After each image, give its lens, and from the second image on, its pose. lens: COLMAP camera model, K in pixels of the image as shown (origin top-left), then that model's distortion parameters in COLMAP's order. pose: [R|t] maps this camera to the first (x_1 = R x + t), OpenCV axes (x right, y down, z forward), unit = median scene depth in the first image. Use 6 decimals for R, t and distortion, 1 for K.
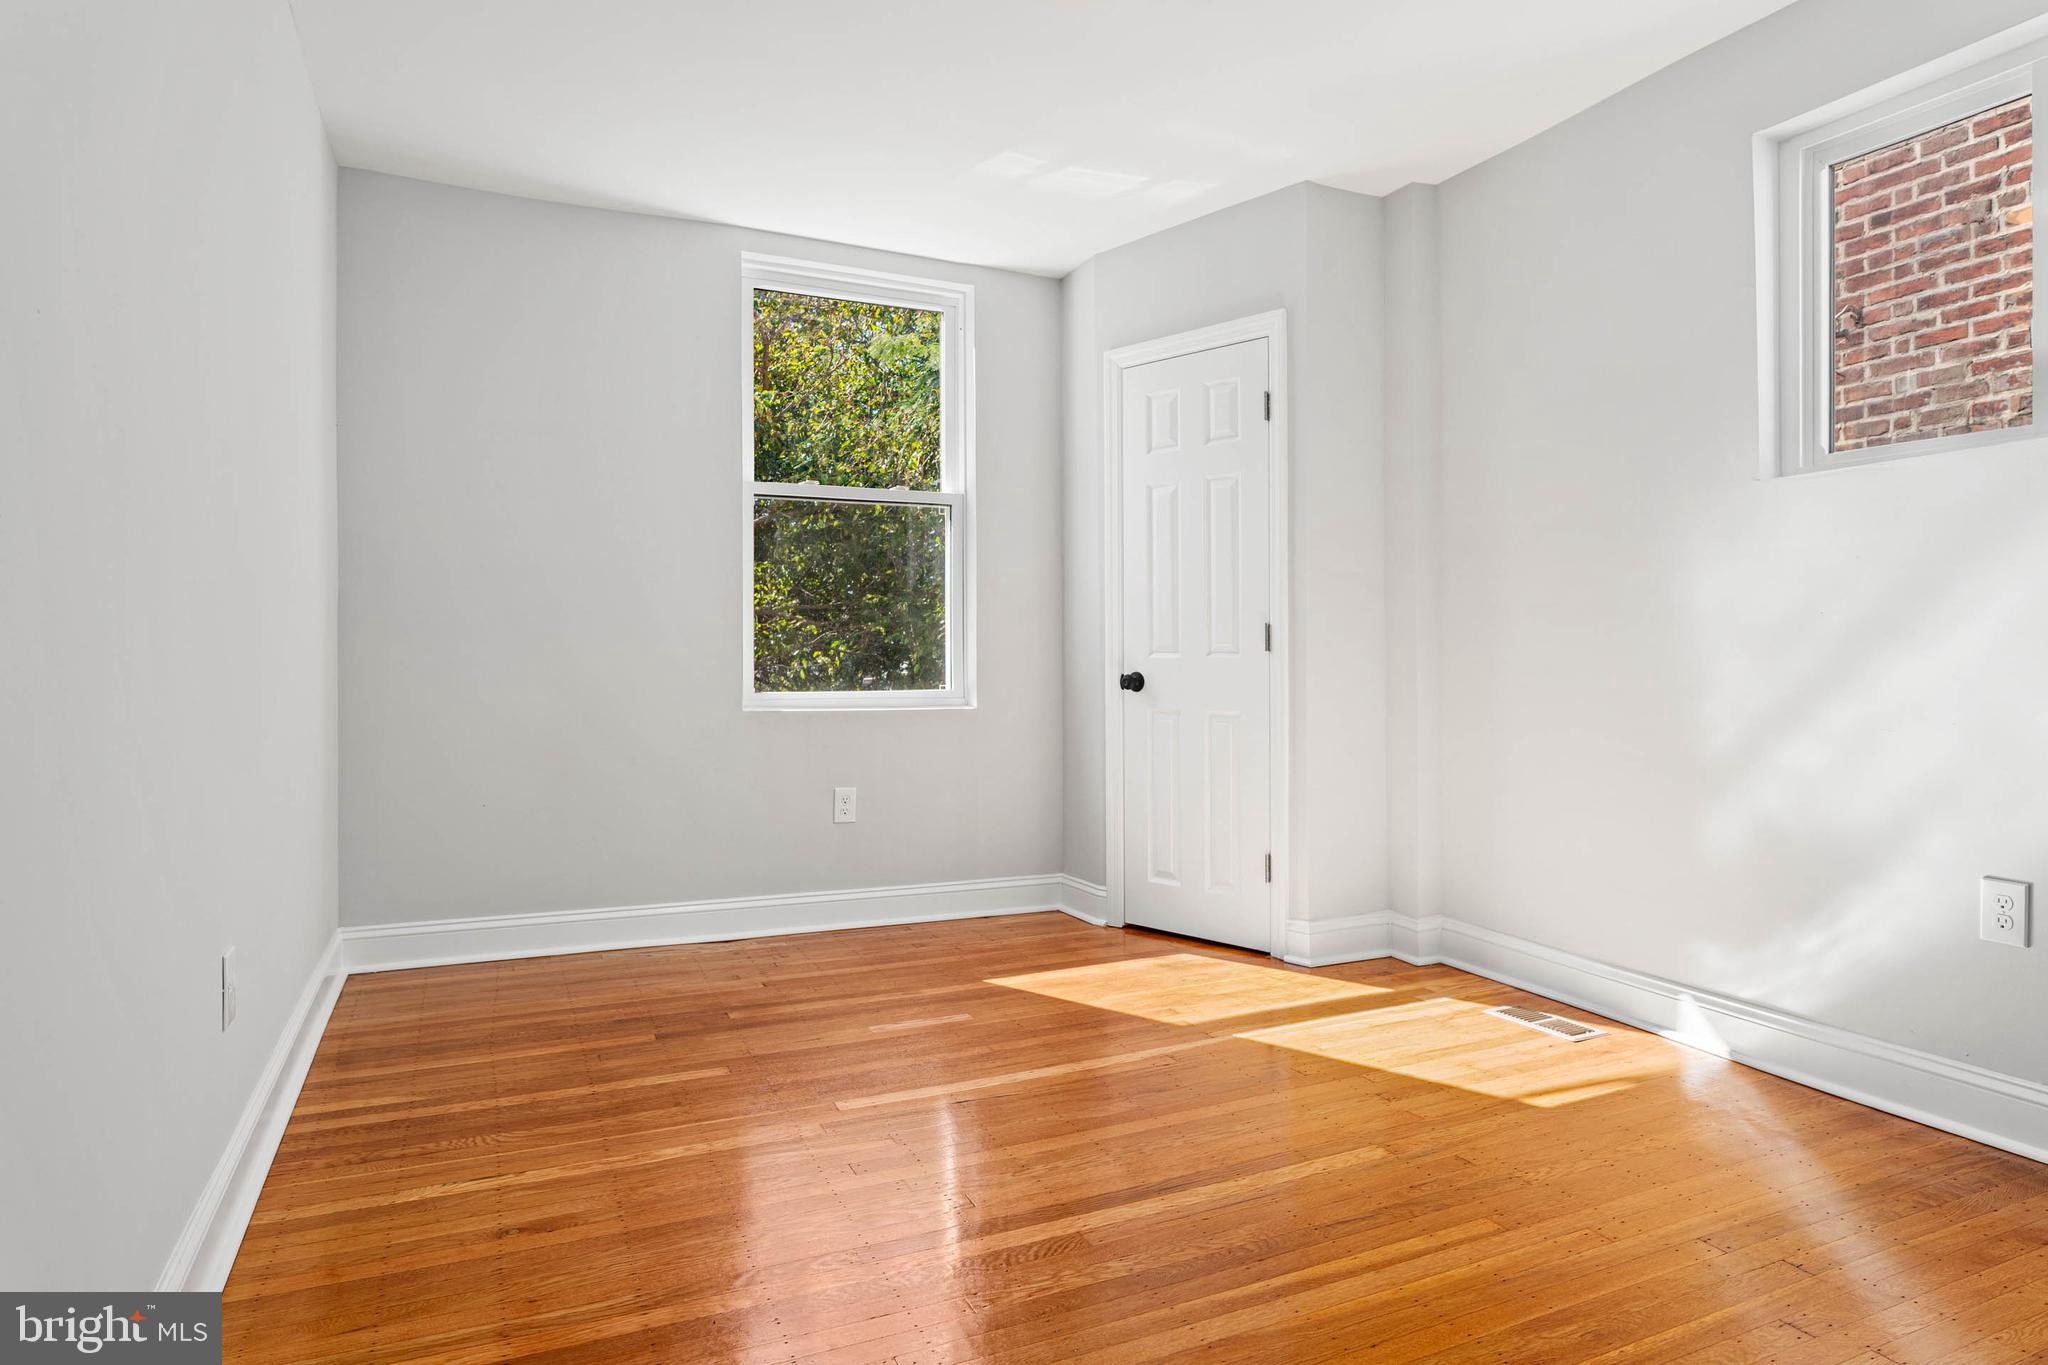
lens RADIAL K [[1180.5, 0, 1028.9], [0, 1180.5, 672.2], [0, 0, 1]] dist [-0.006203, -0.001335]
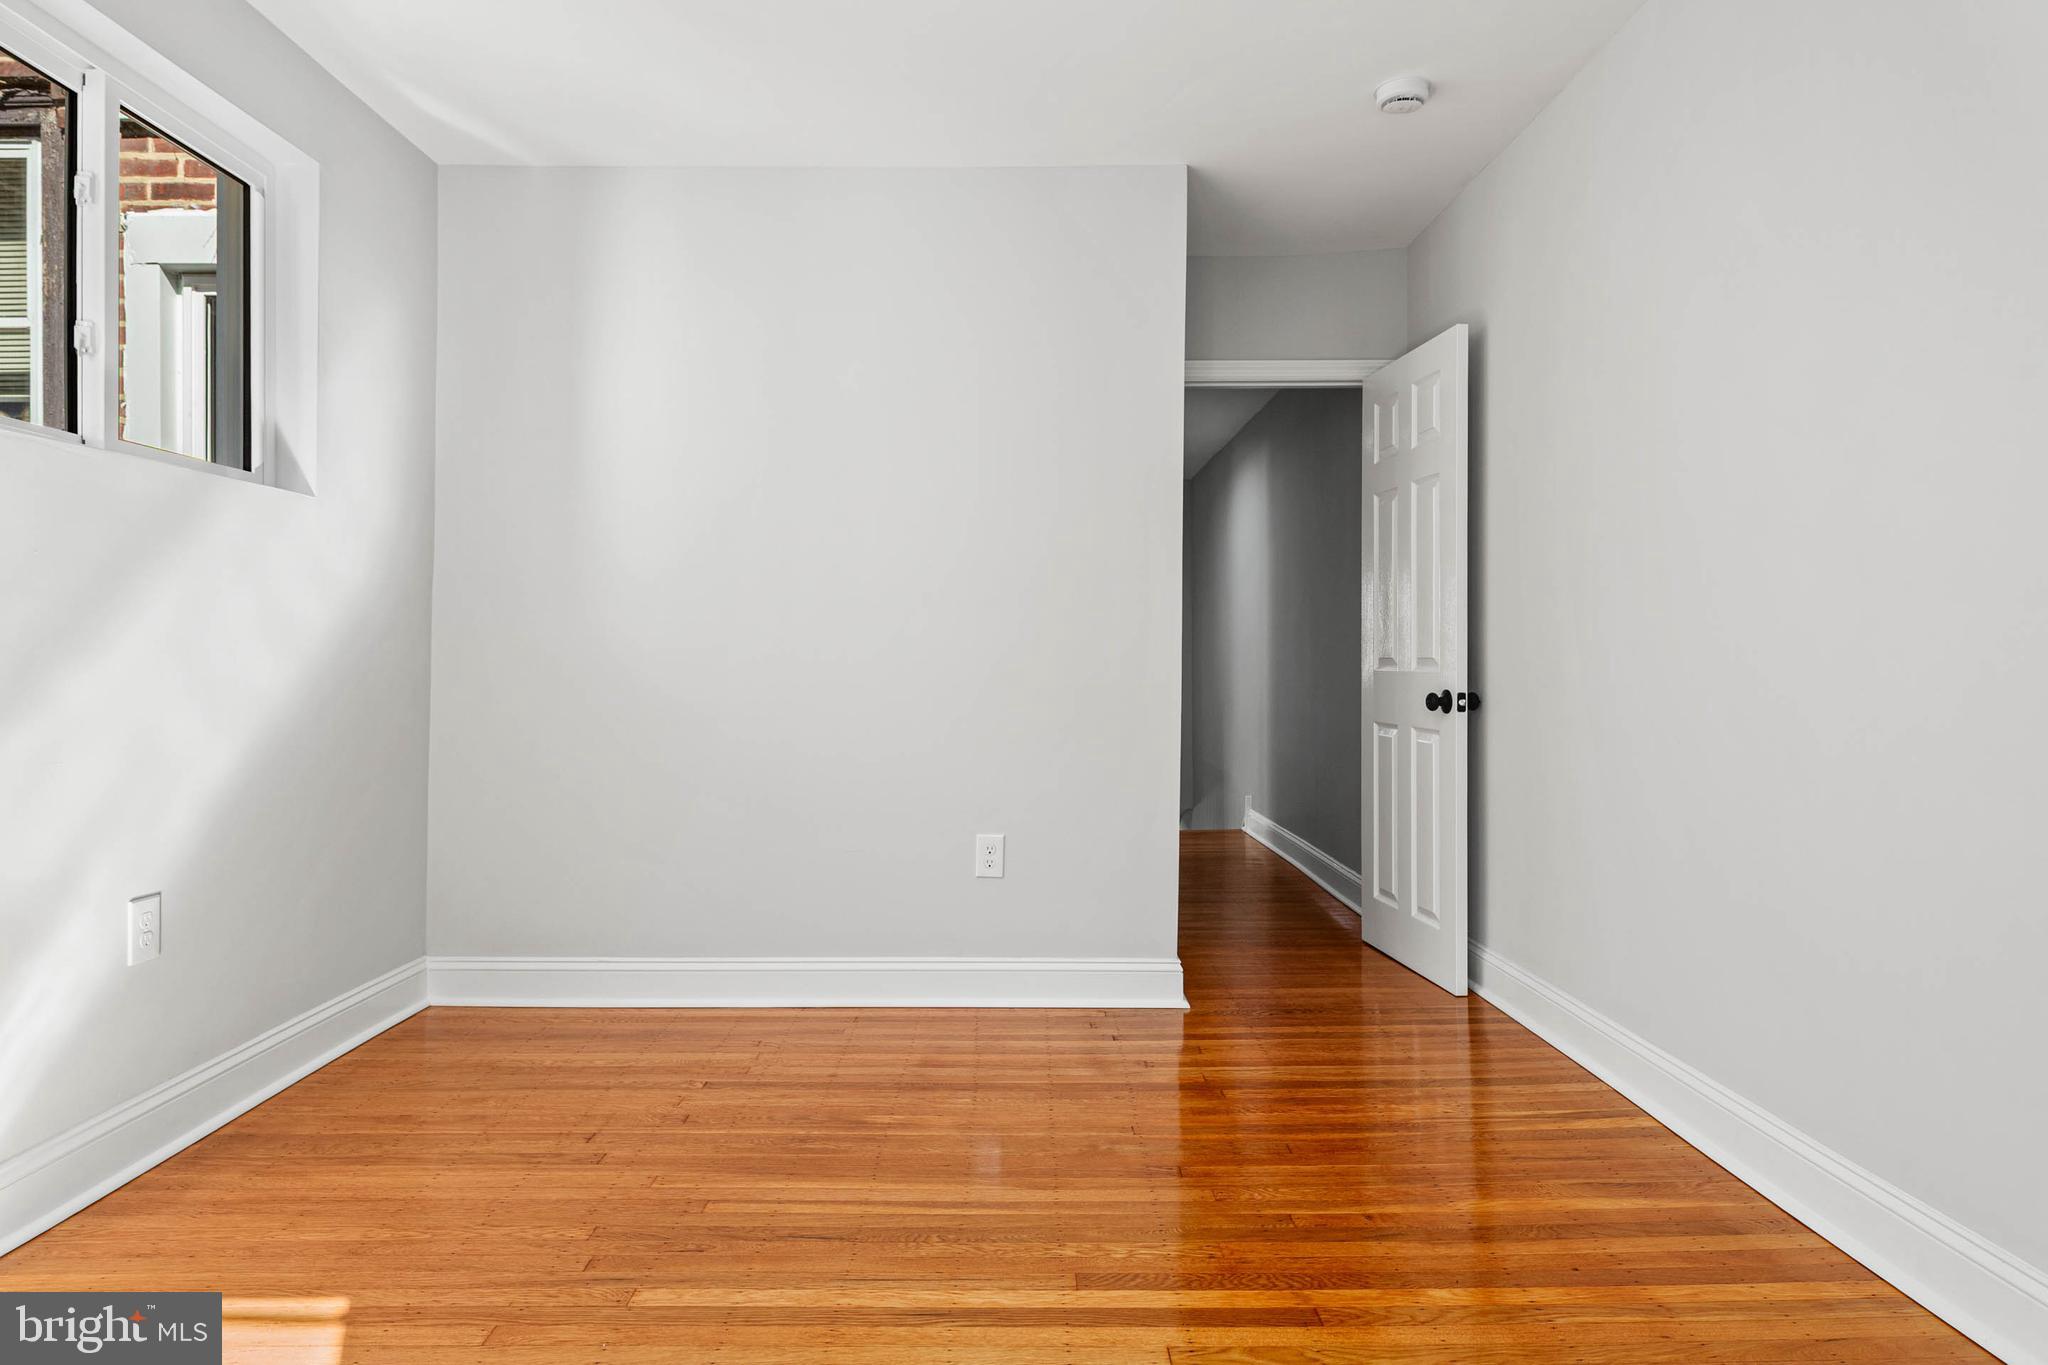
lens RADIAL K [[1180.5, 0, 1028.3], [0, 1180.5, 673.3], [0, 0, 1]] dist [-0.006203, -0.001335]
pose [[-0.913441, 0.001178, 0.406969, -0.294923], [0.009727, 0.999773, 0.018938, -0.027645], [-0.406854, 0.021257, -0.913246, 1.812119]]
